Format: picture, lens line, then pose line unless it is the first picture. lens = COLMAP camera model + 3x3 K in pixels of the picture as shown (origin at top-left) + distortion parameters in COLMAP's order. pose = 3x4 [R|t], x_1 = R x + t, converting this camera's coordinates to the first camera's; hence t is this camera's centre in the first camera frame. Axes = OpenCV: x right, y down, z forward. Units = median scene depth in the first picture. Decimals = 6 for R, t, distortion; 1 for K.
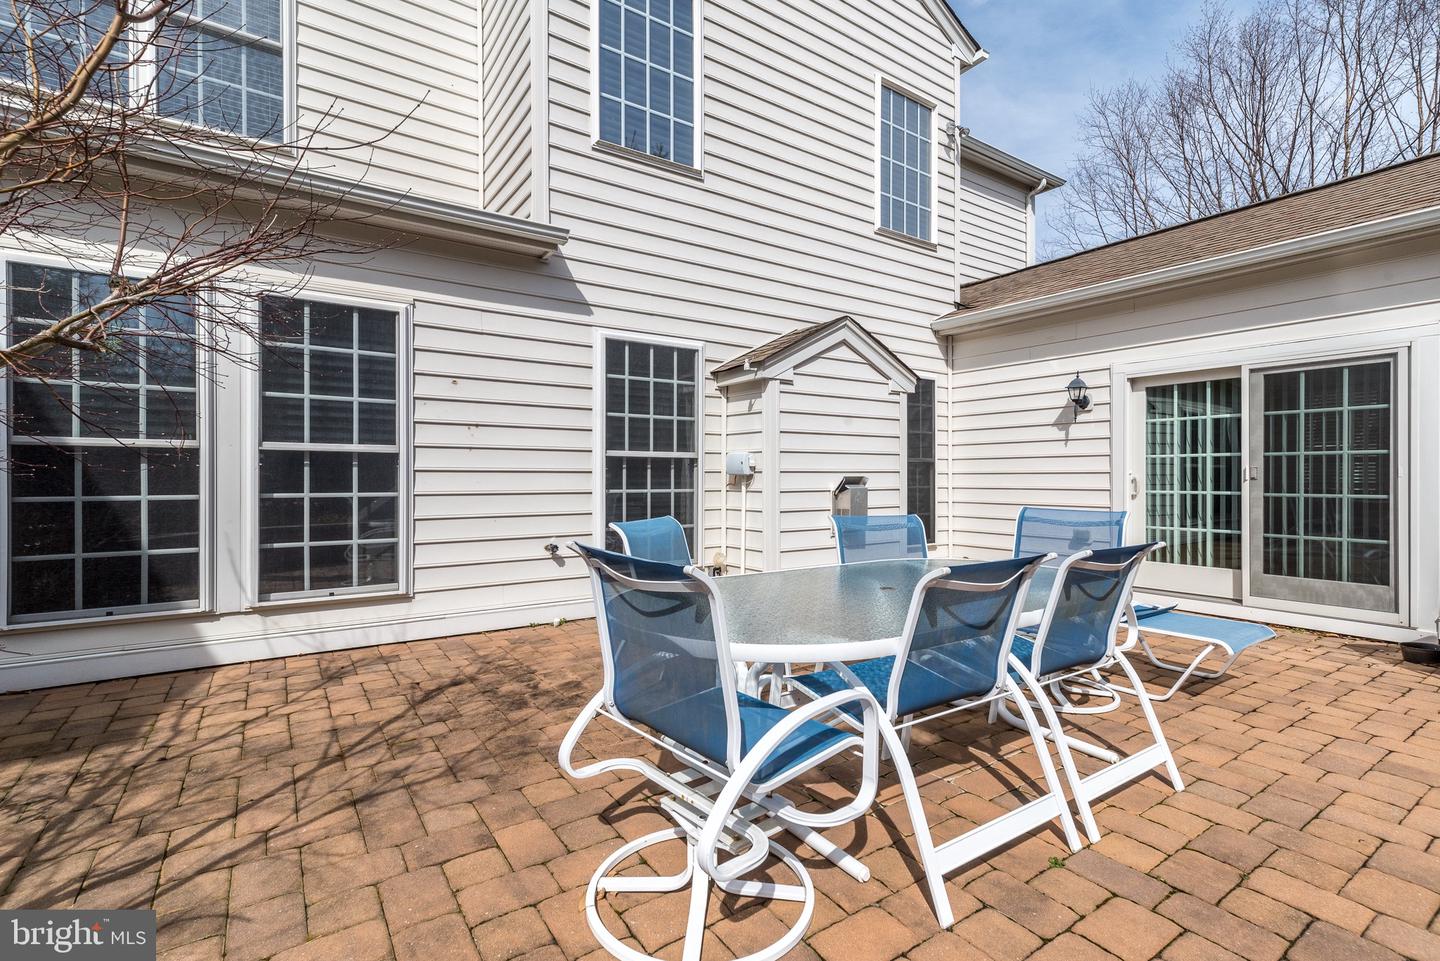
lens RADIAL K [[631.9, 0, 768.4], [0, 631.9, 481.9], [0, 0, 1]] dist [0.009404, -0.000189]
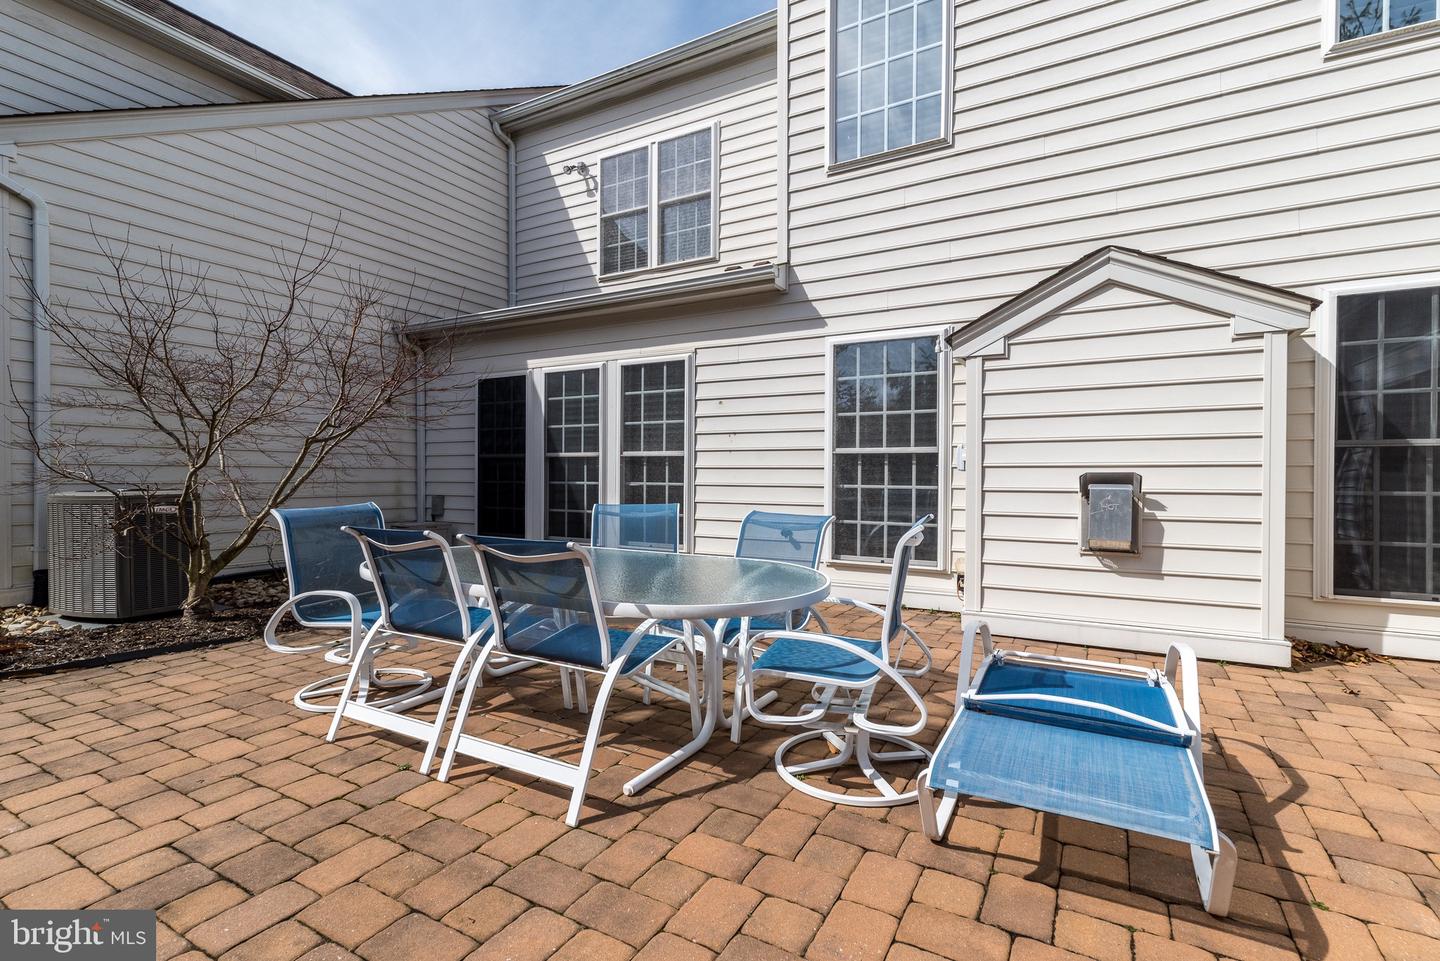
lens RADIAL K [[631.9, 0, 698.1], [0, 631.9, 476.9], [0, 0, 1]] dist [0.009404, -0.000189]
pose [[0.459024, 0.006718, -0.888399, 0.585692], [-0.010202, 0.999945, 0.002290, -0.001227], [0.888365, 0.008012, 0.459067, 0.288530]]
